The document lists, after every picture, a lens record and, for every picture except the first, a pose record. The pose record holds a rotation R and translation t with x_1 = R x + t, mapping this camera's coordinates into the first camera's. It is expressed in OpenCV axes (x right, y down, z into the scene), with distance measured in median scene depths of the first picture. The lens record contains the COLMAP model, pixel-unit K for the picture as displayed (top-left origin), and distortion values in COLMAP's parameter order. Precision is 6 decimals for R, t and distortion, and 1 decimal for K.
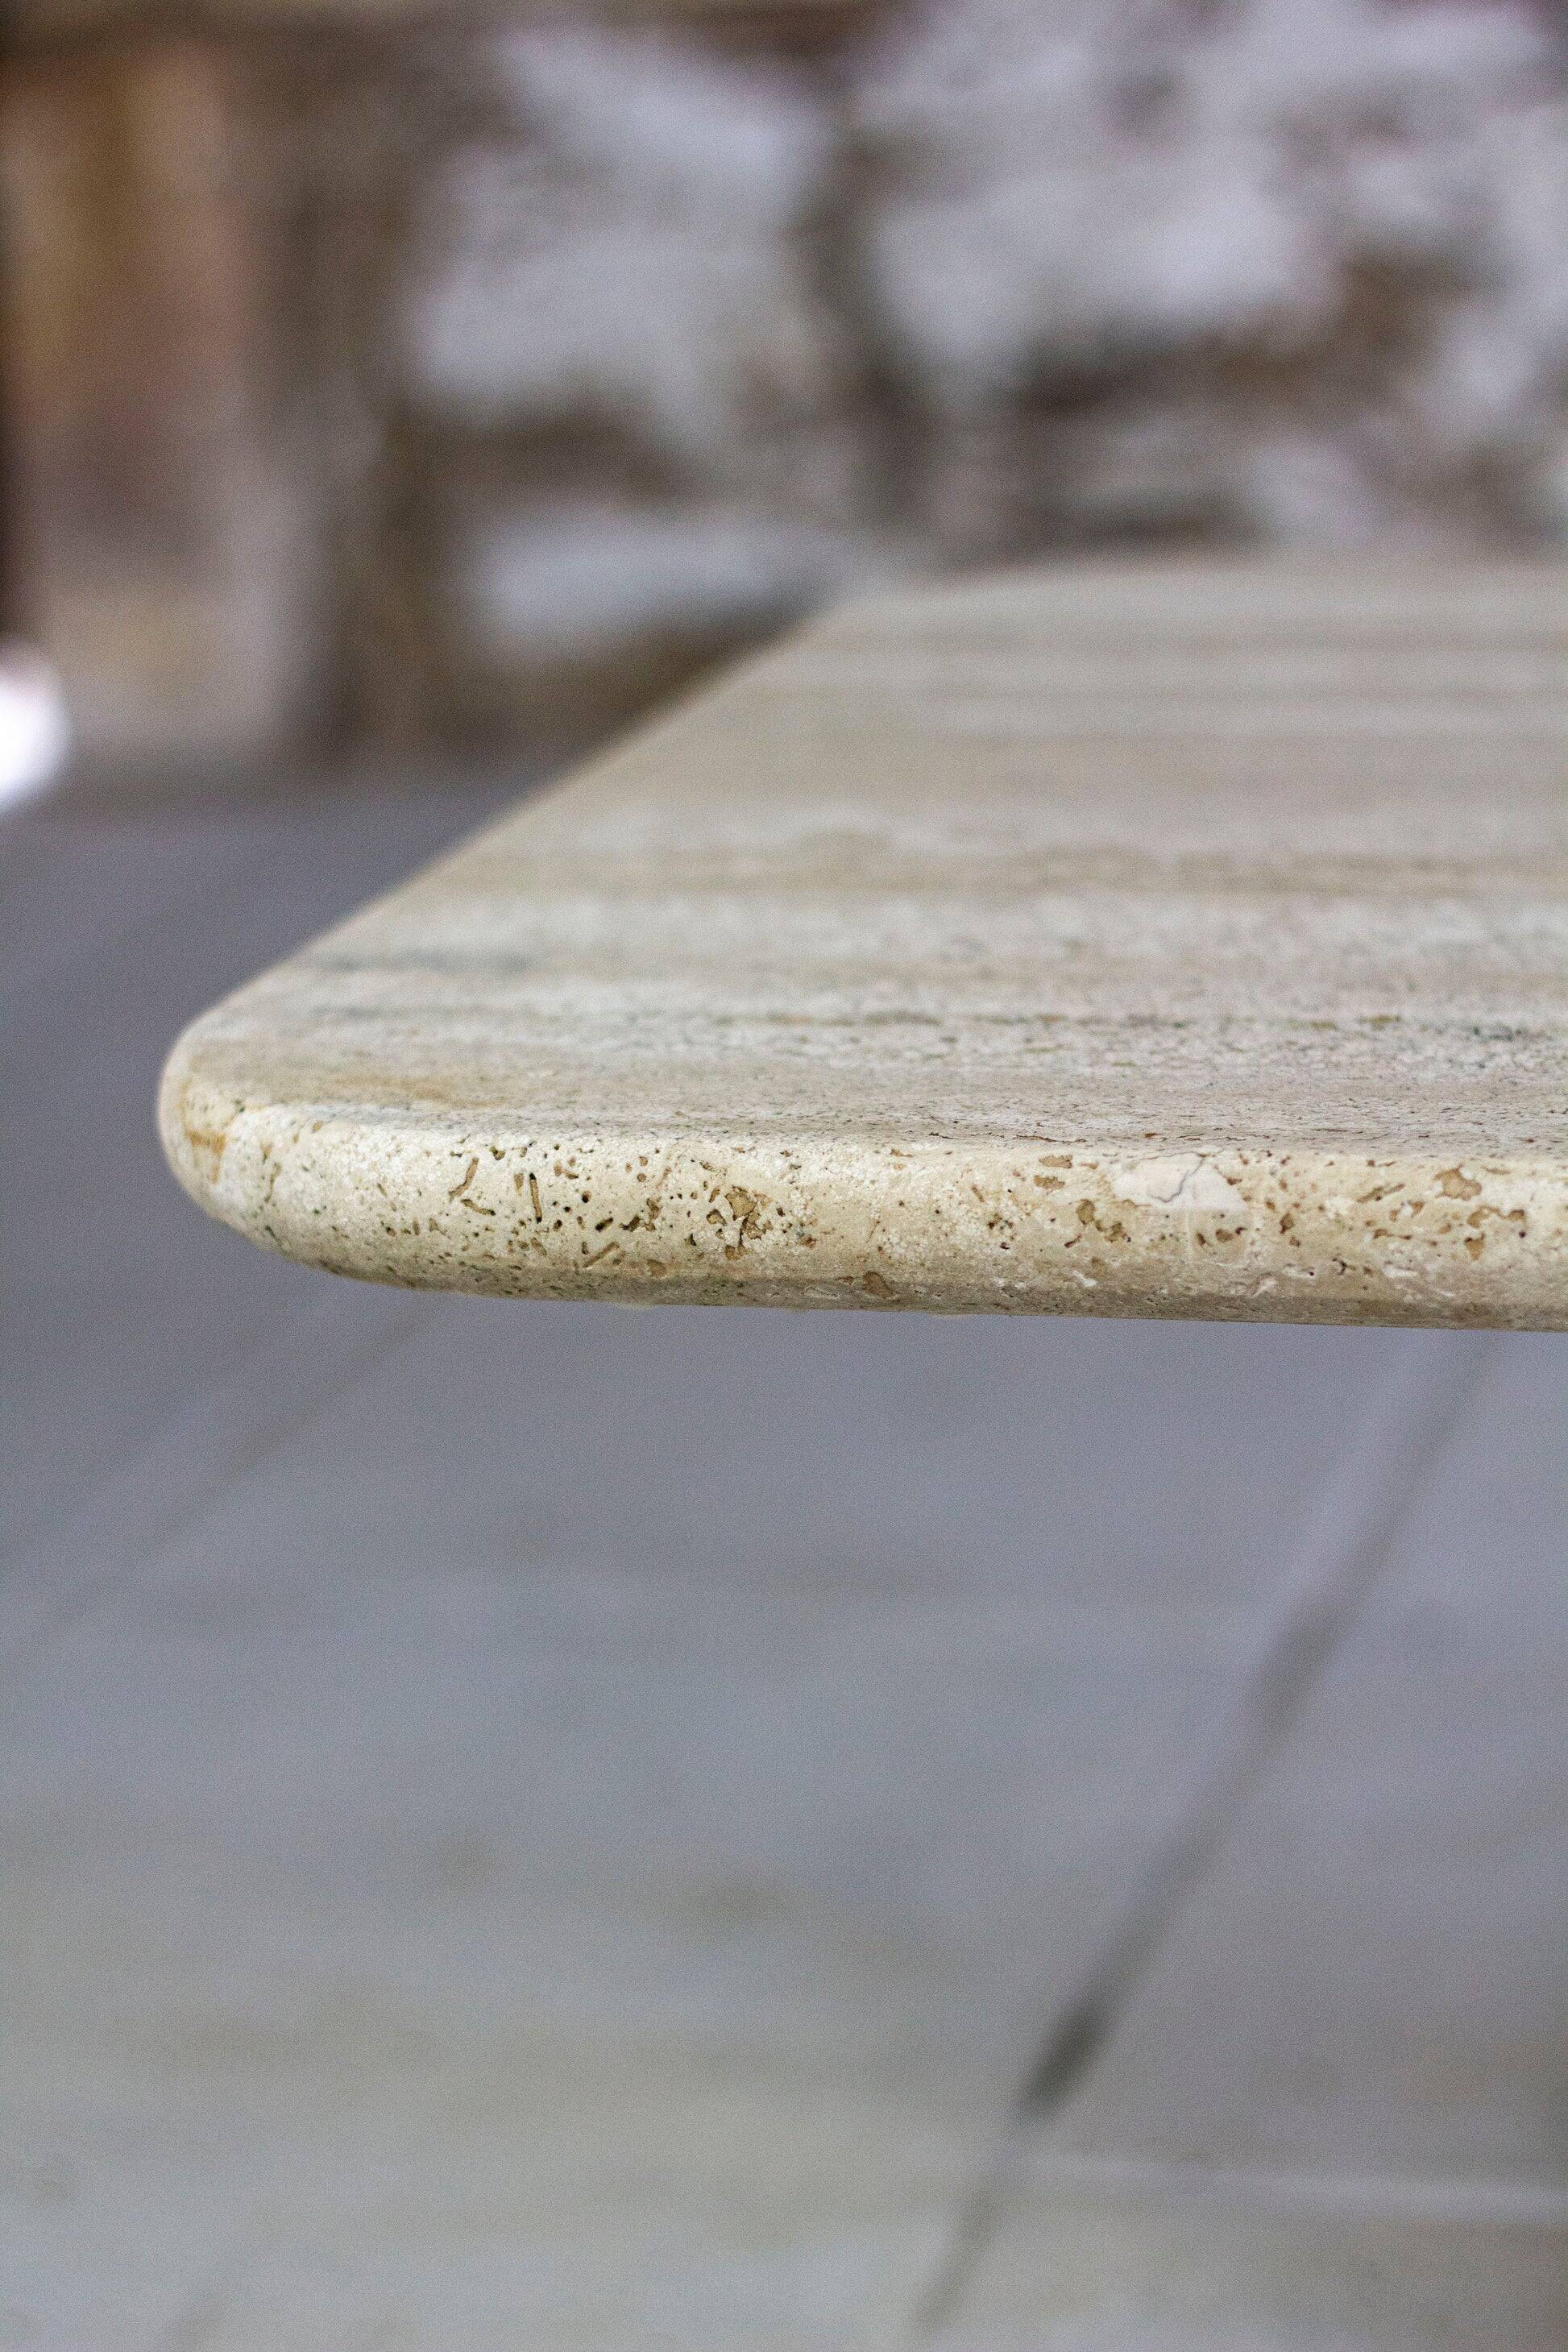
lens RADIAL K [[5712.9, 0, 787.3], [0, 5712.9, 1206.5], [0, 0, 1]] dist [-0.104478, 0.227887]
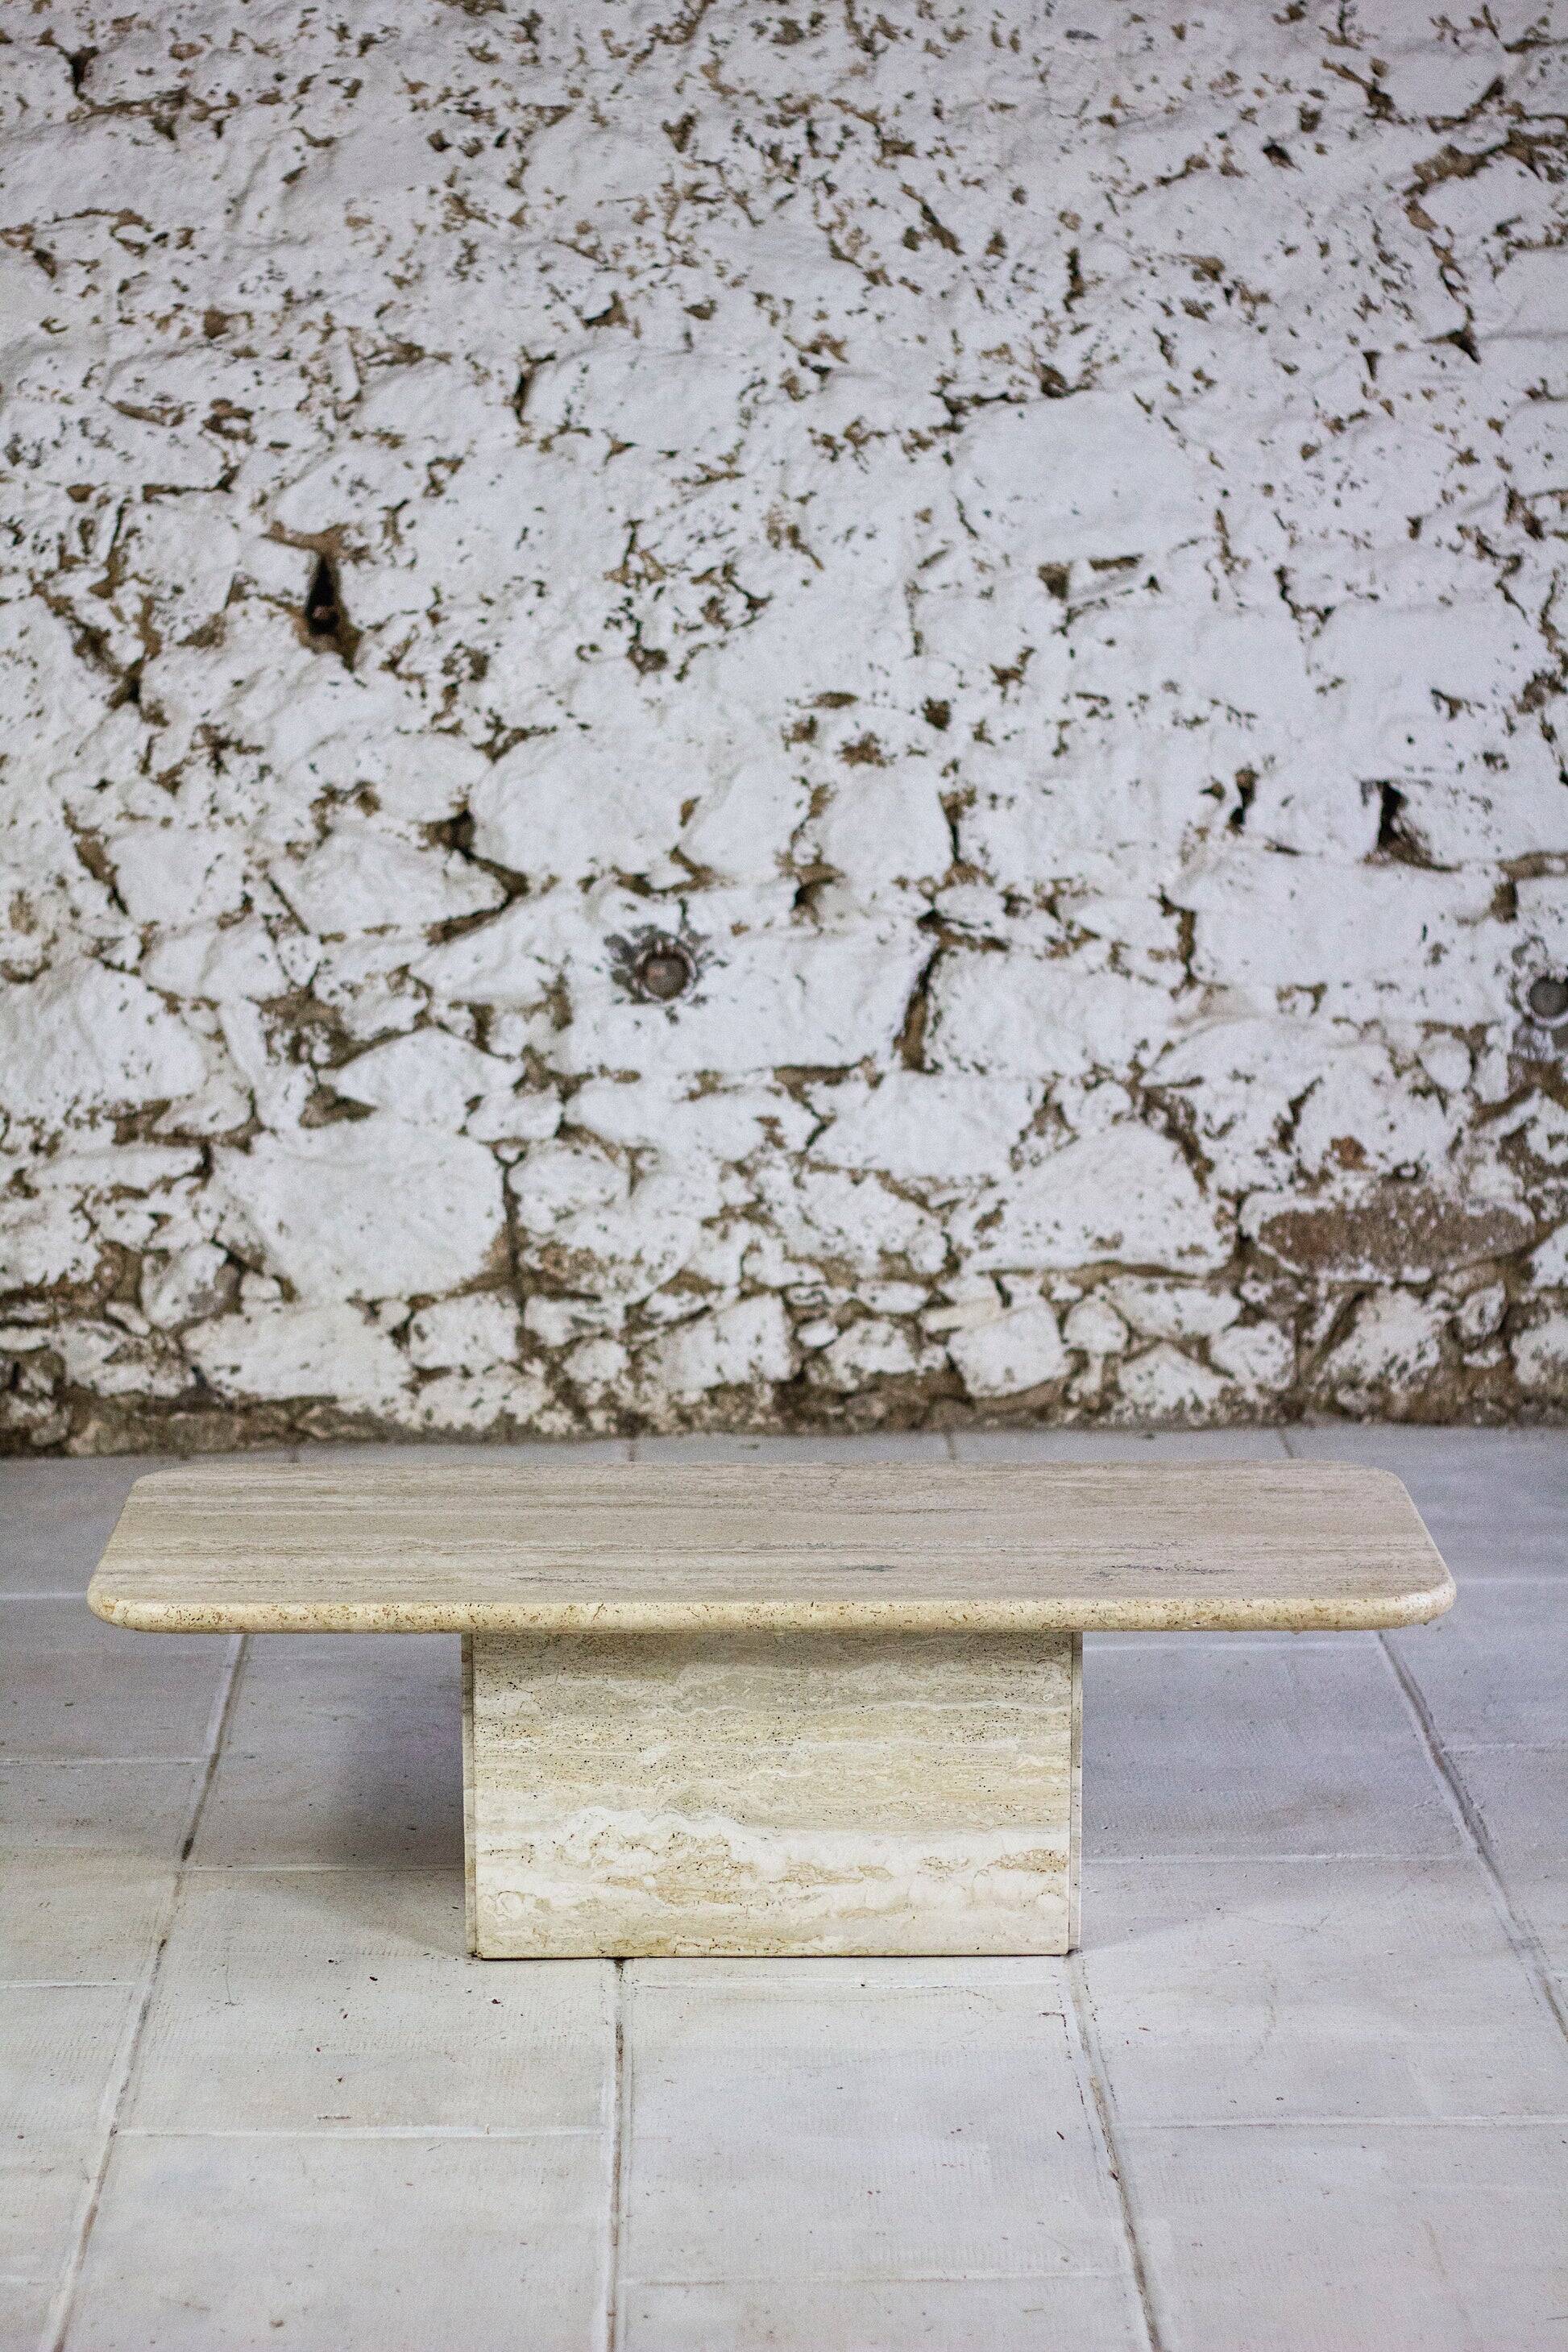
lens RADIAL K [[5594.0, 0, 784.0], [0, 5594.0, 1176.0], [0, 0, 1]] dist [-0.076075, -0.128037]
pose [[0.955078, 0.001794, 0.296349, -1.085875], [0.027858, 0.995010, -0.095805, 0.109714], [-0.295043, 0.099757, 0.950262, -4.366257]]
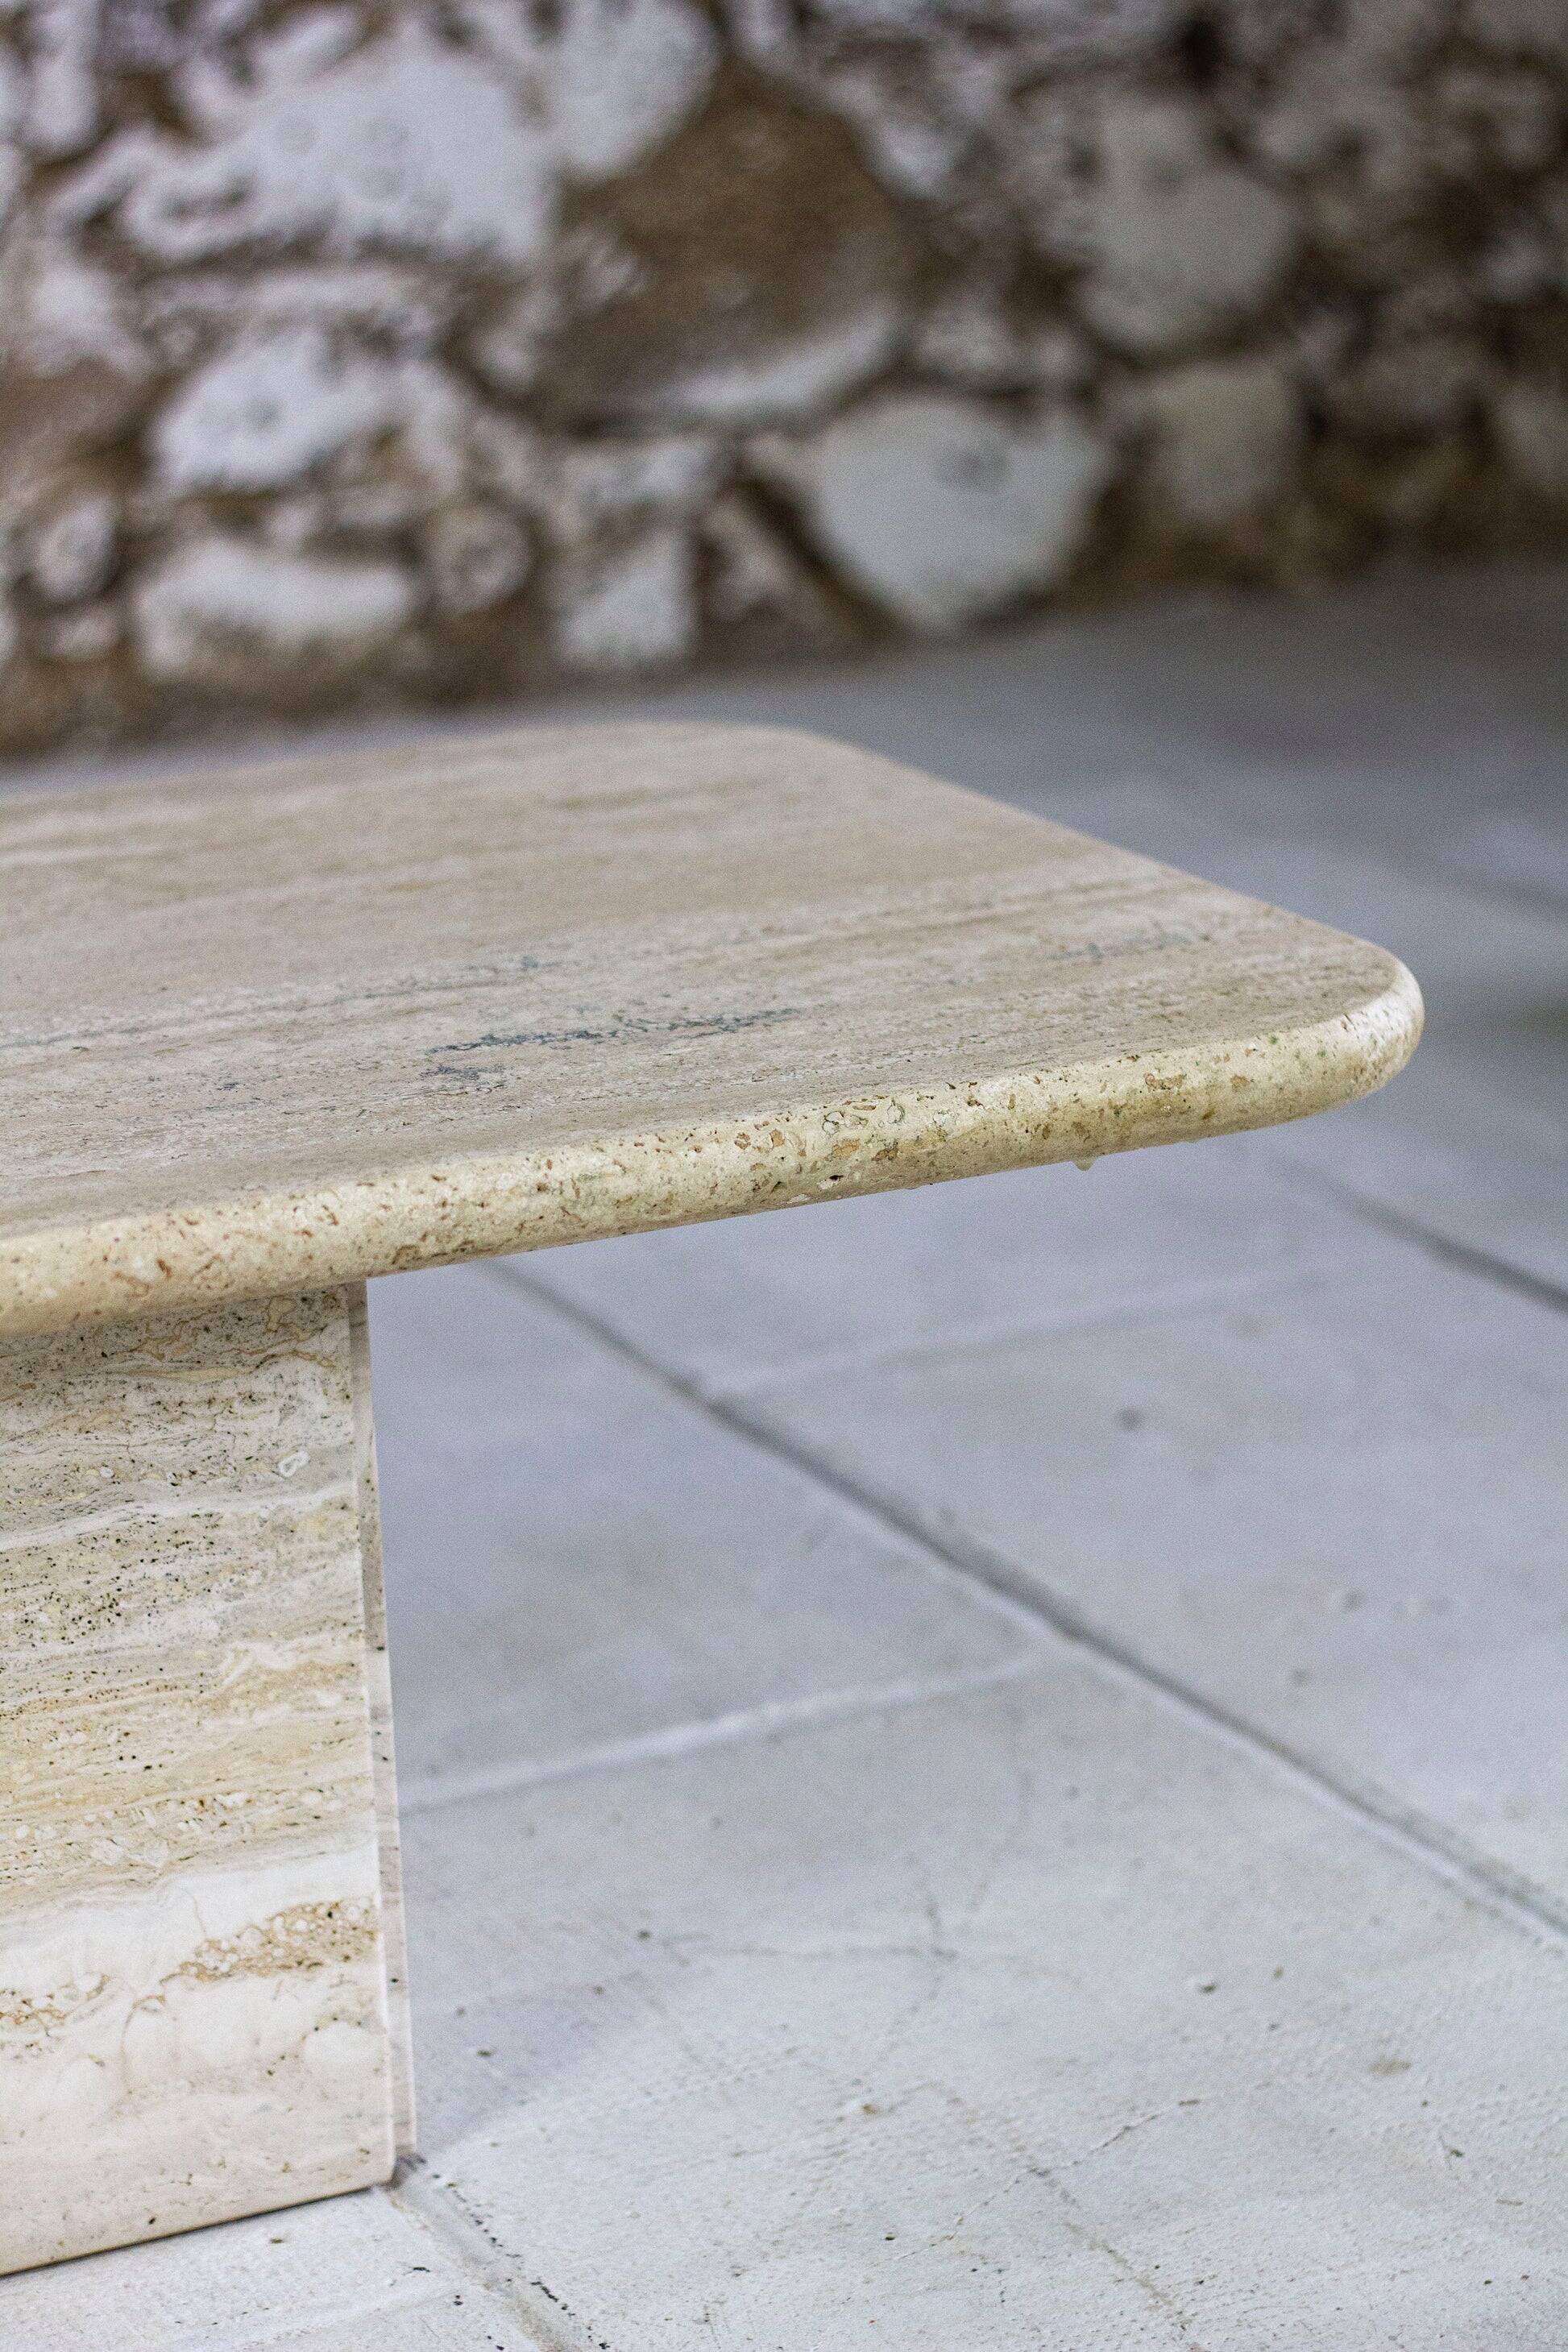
lens RADIAL K [[5654.5, 0, 784.0], [0, 5654.5, 1176.0], [0, 0, 1]] dist [-0.095845, 0.063021]
pose [[0.737167, -0.156255, 0.657396, -0.284439], [0.171916, 0.984251, 0.041167, -0.042928], [-0.653475, 0.082671, 0.752420, -0.633963]]
